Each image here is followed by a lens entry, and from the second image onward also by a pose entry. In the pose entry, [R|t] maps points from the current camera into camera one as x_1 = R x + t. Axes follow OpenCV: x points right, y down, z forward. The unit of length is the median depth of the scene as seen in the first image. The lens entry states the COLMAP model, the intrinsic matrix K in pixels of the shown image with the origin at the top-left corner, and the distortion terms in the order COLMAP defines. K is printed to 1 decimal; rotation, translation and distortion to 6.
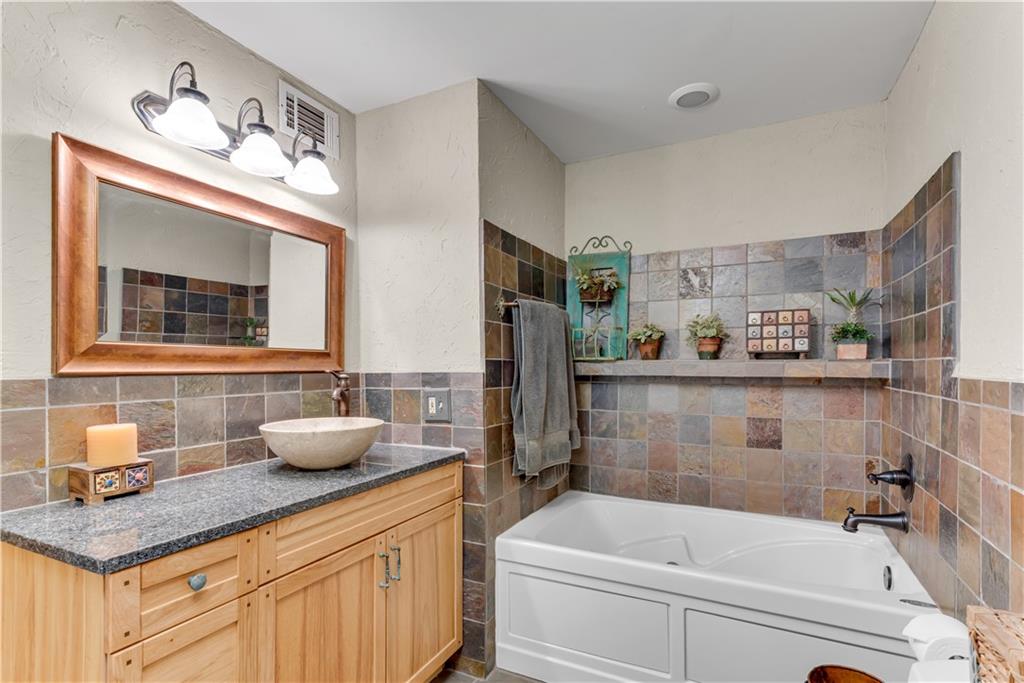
lens RADIAL K [[478.3, 0, 516.5], [0, 478.3, 364.5], [0, 0, 1]] dist [0.002295, -0.000062]
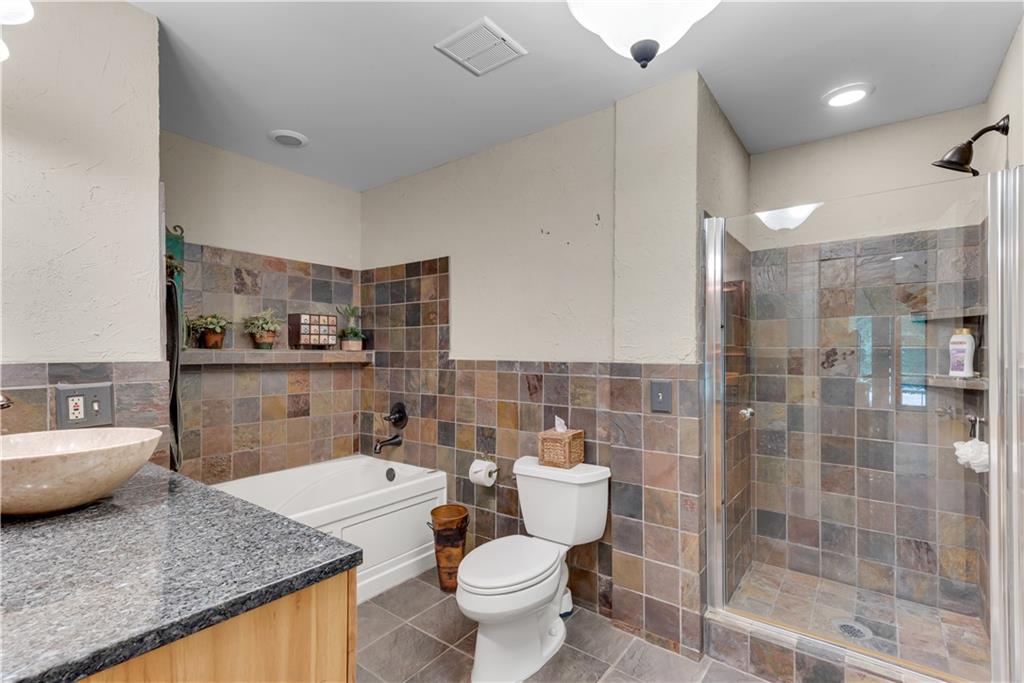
lens RADIAL K [[478.3, 0, 510.8], [0, 478.3, 348.2], [0, 0, 1]] dist [0.002295, -0.000062]
pose [[0.177477, 0.014360, 0.984020, -0.723035], [-0.002532, 0.999897, -0.014135, 0.002709], [-0.984122, 0.000017, 0.177495, 0.202419]]
